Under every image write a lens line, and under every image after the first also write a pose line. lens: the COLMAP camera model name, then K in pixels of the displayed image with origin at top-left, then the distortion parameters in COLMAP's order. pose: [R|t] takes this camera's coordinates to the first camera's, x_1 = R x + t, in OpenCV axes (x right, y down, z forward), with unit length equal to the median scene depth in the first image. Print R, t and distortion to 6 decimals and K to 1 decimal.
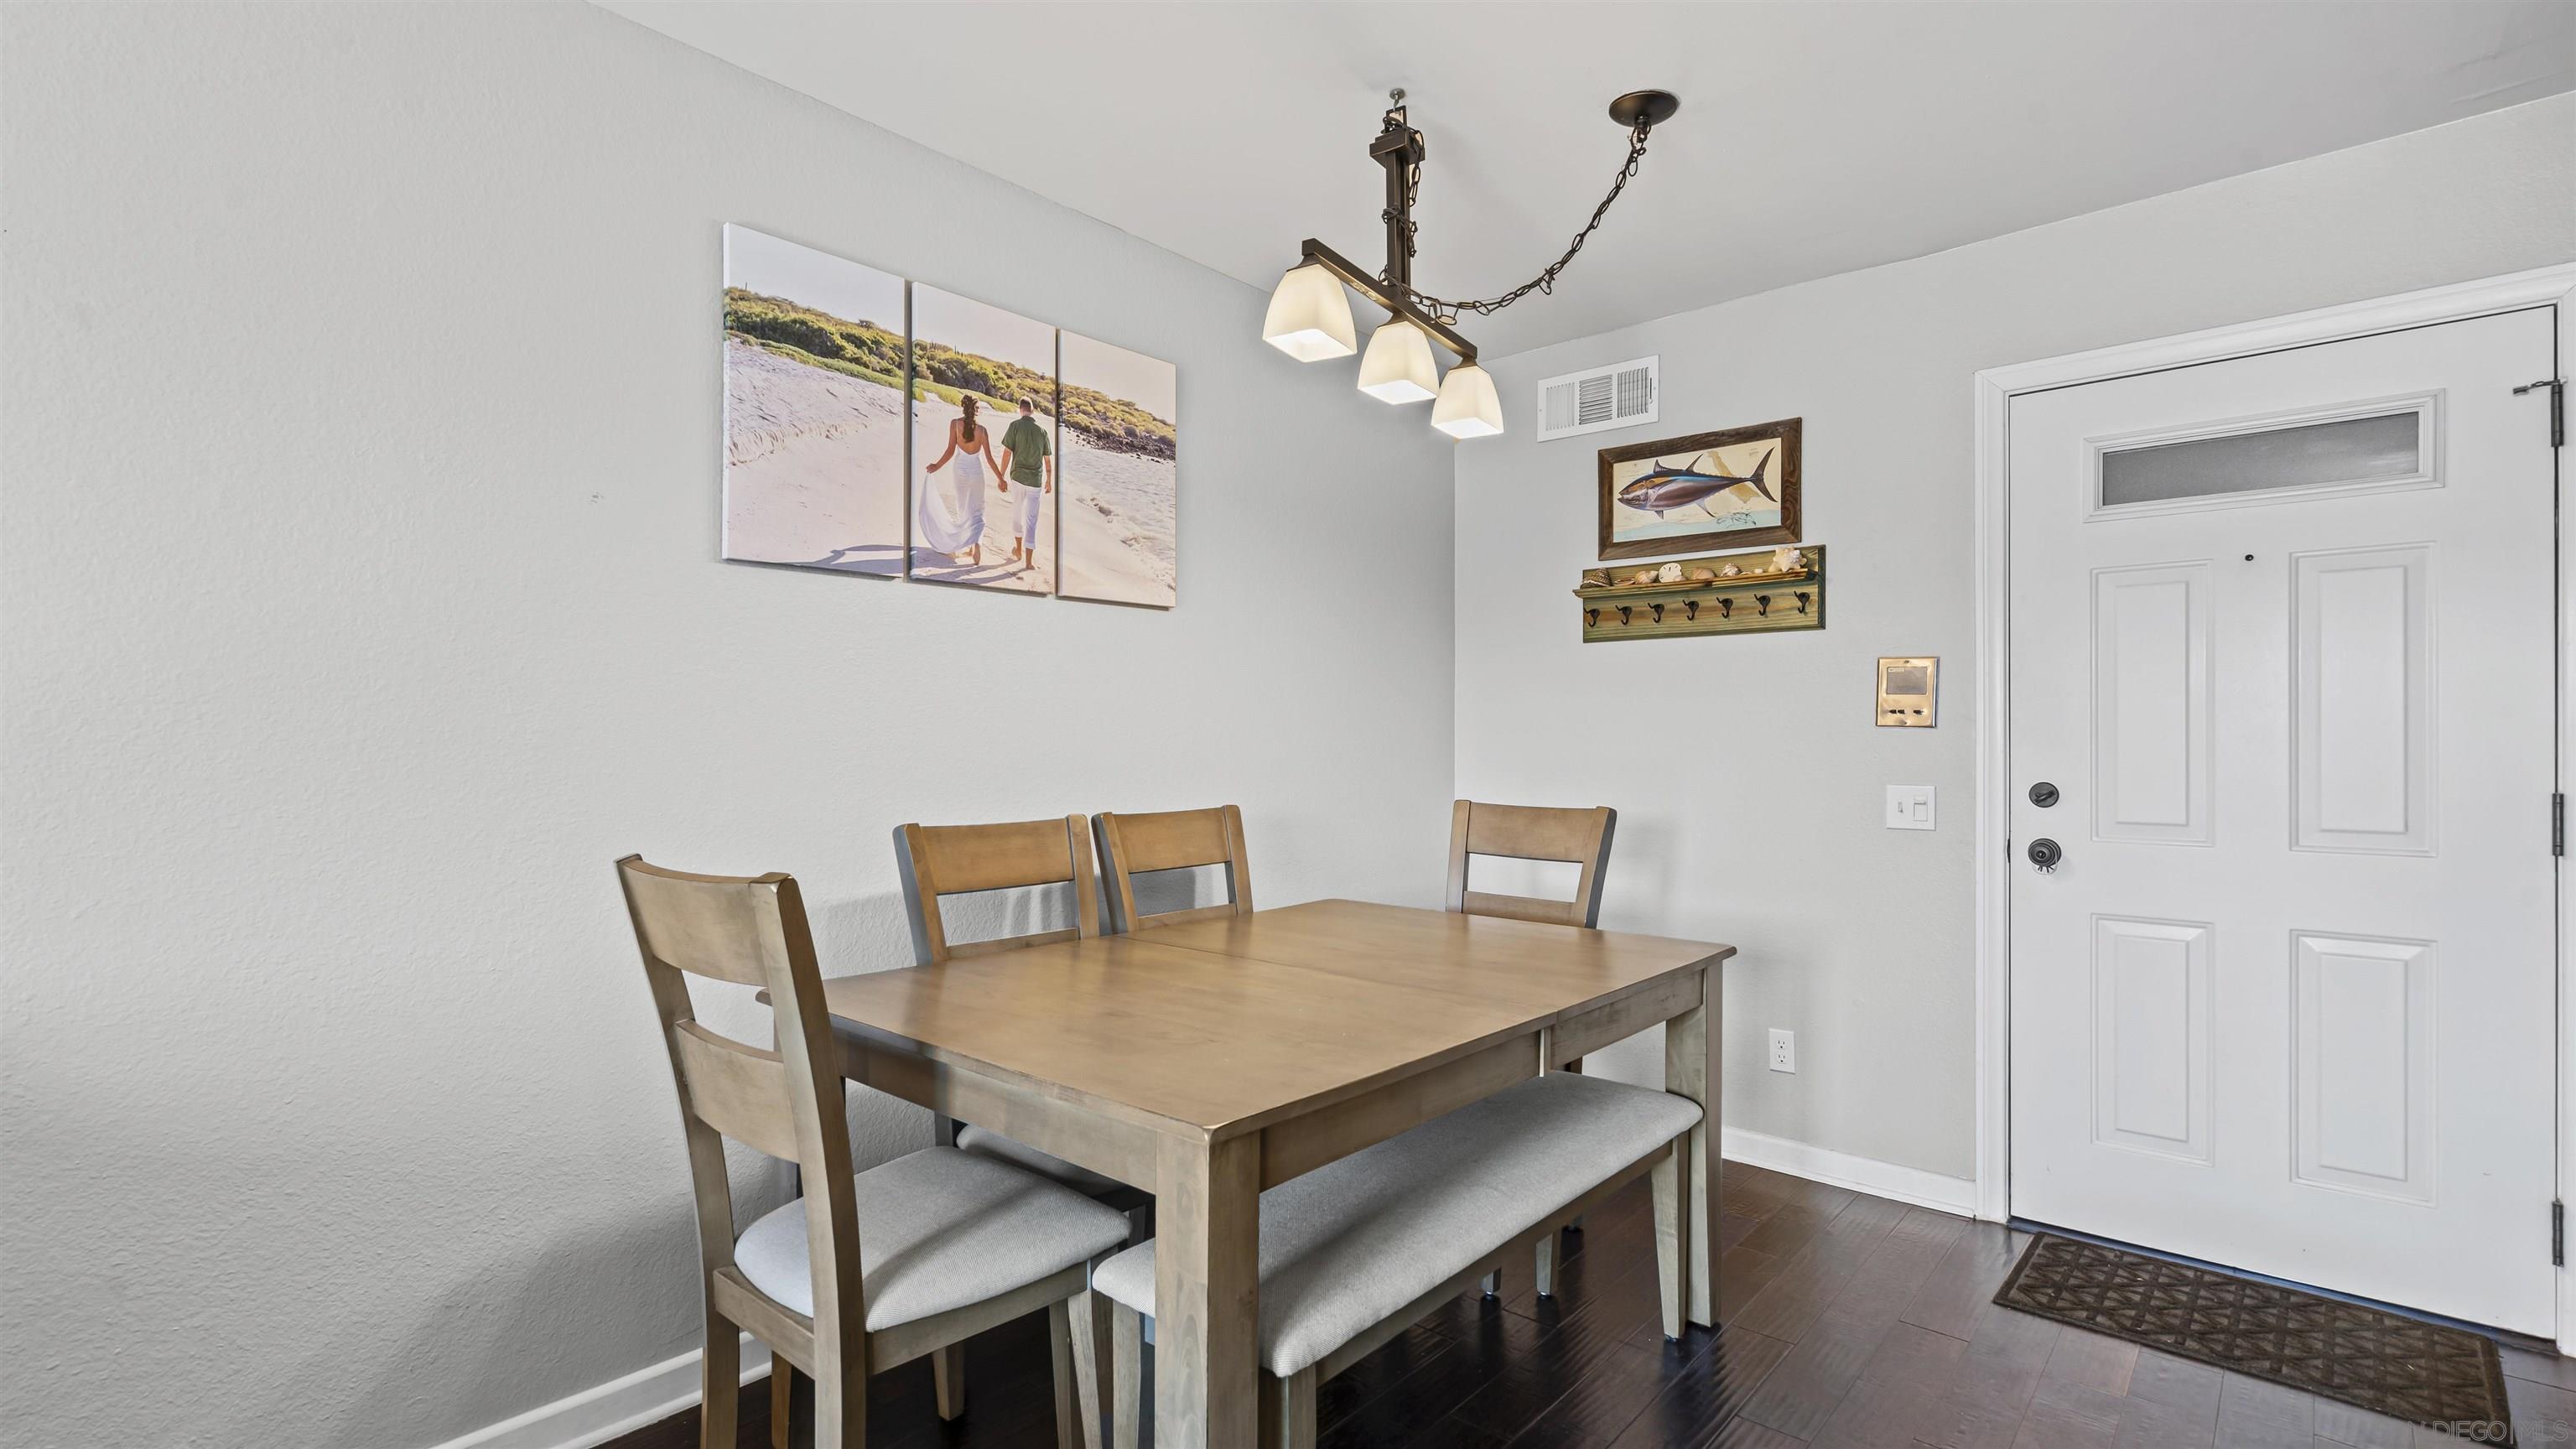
lens RADIAL K [[1200.7, 0, 1288.0], [0, 1200.7, 724.5], [0, 0, 1]] dist [-0.002829, -0.000587]
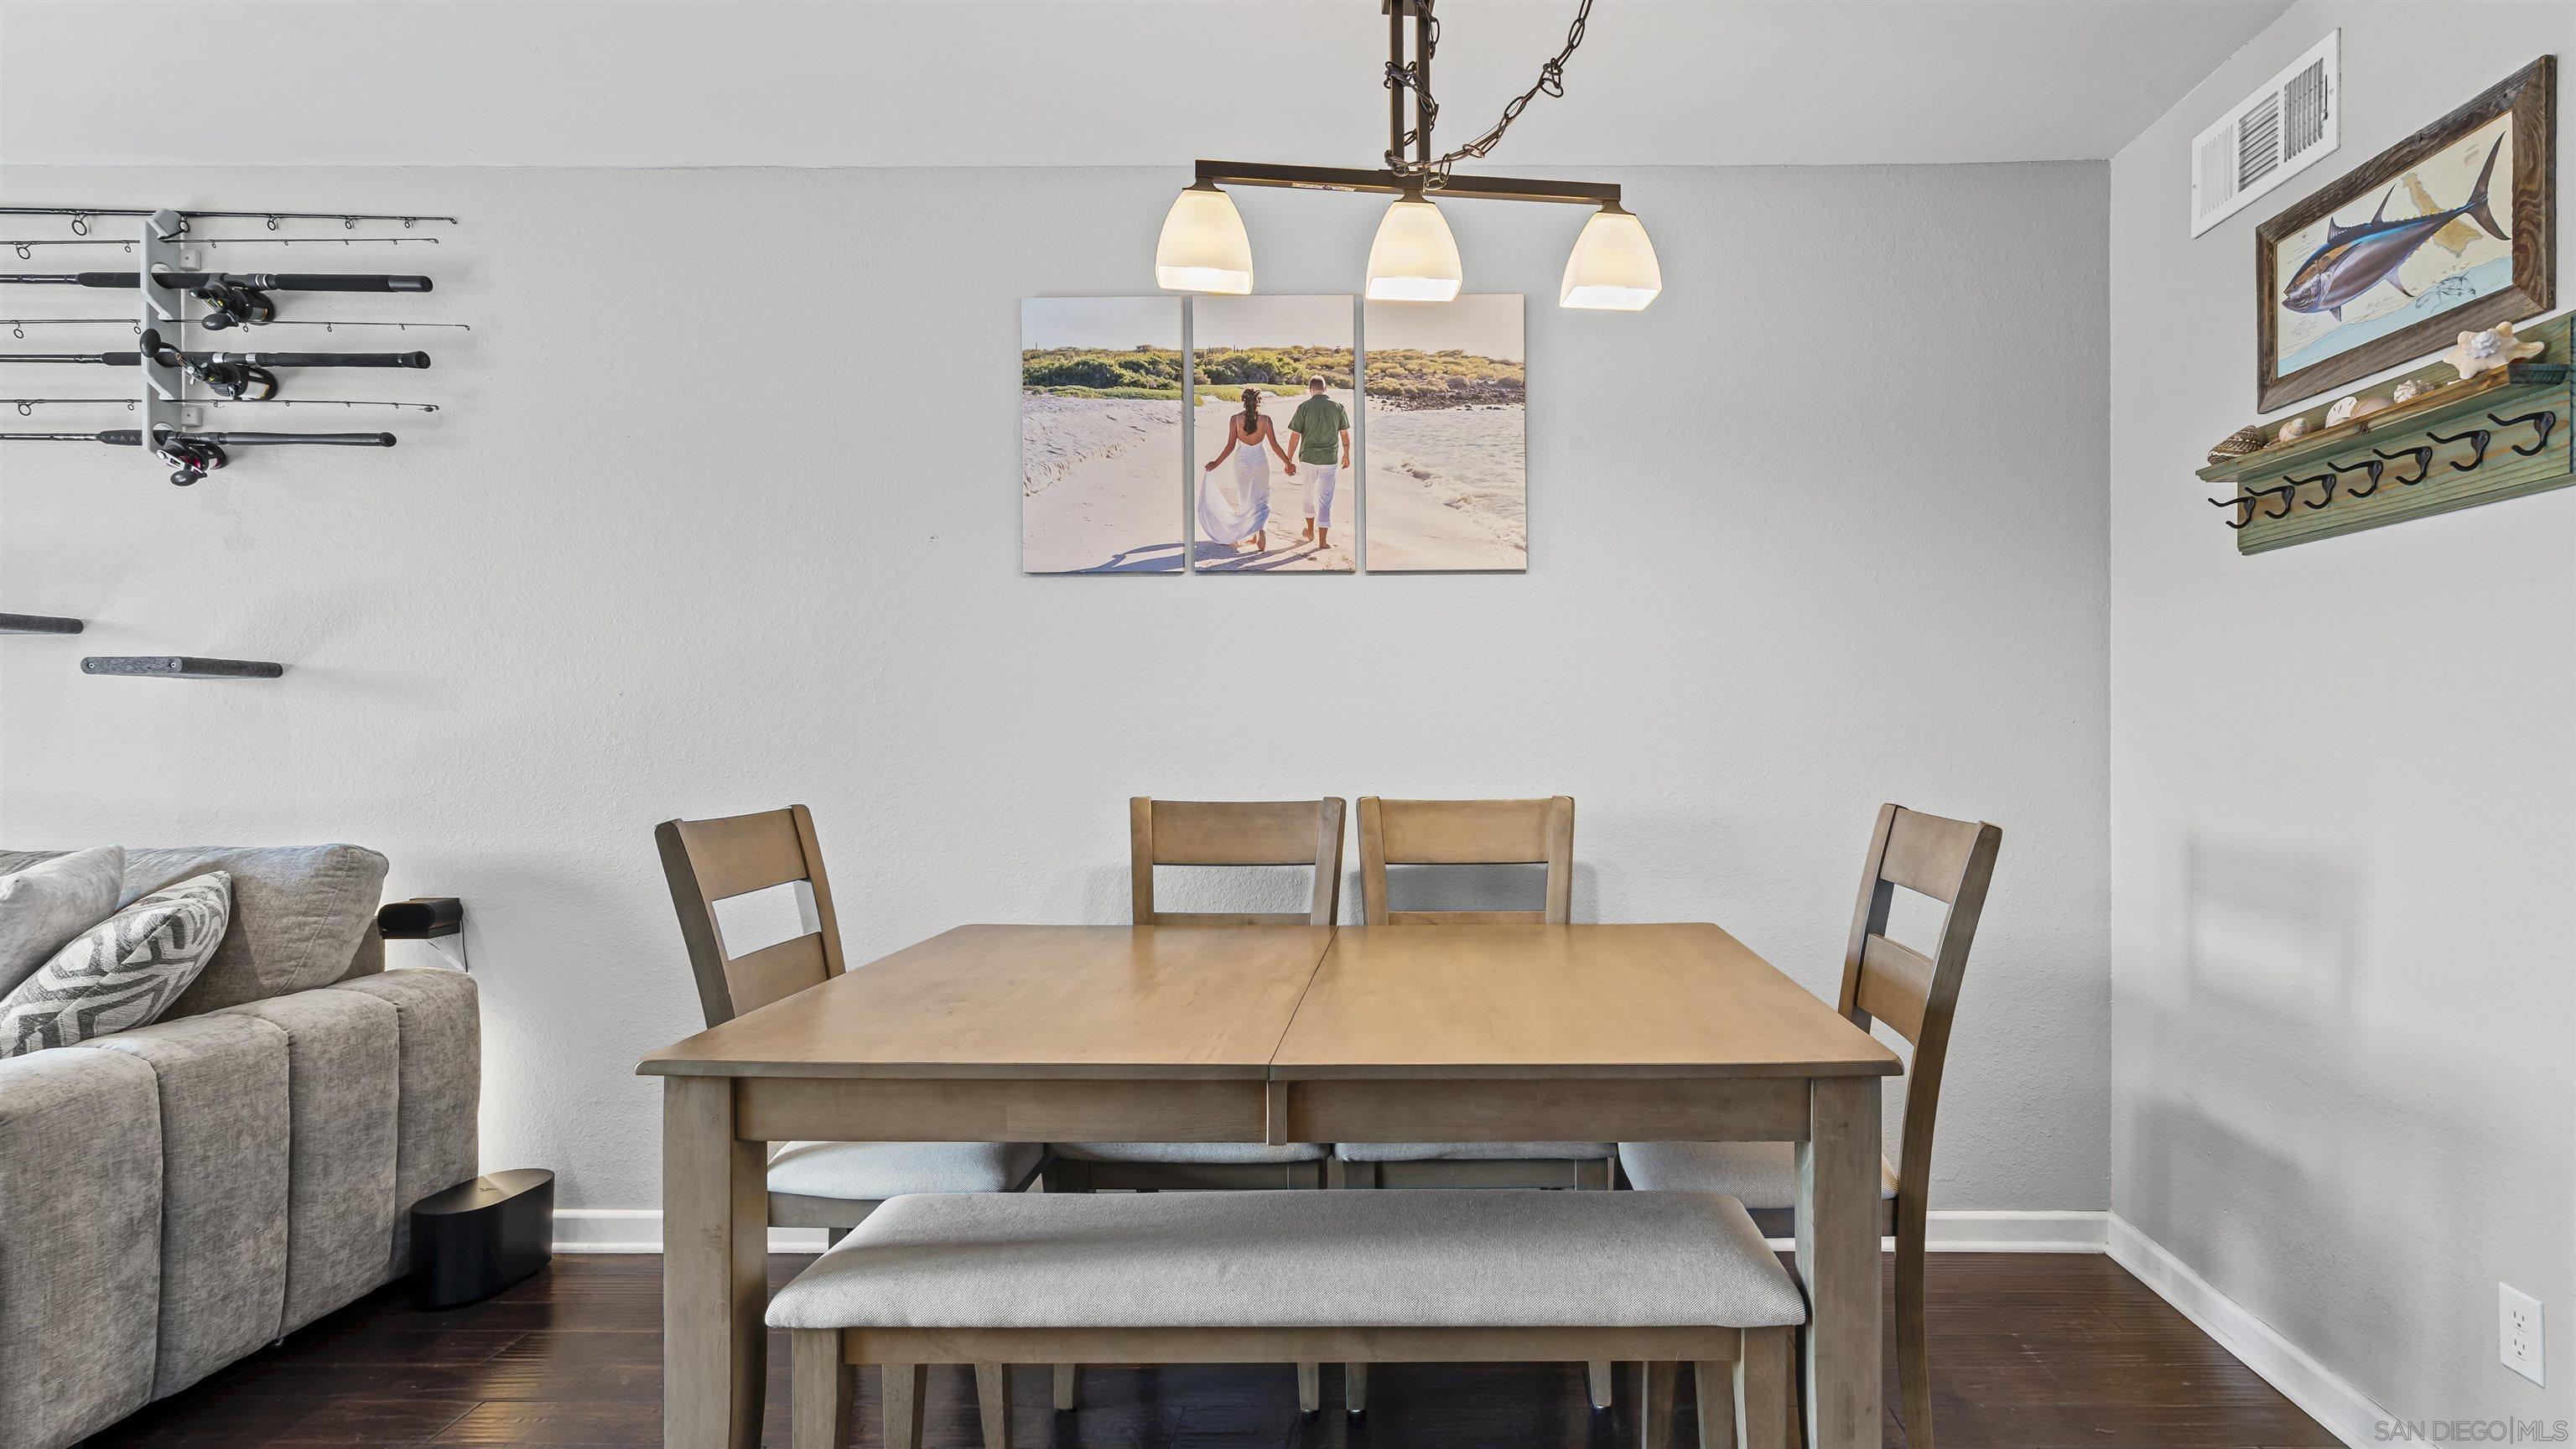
lens RADIAL K [[1288.2, 0, 1447.0], [0, 1288.2, 713.4], [0, 0, 1]] dist [0.000690, -0.000891]
pose [[0.649416, -0.010642, -0.760359, 0.666078], [0.012313, 0.999918, -0.003478, 0.011975], [0.760334, -0.007104, 0.649494, 0.390708]]
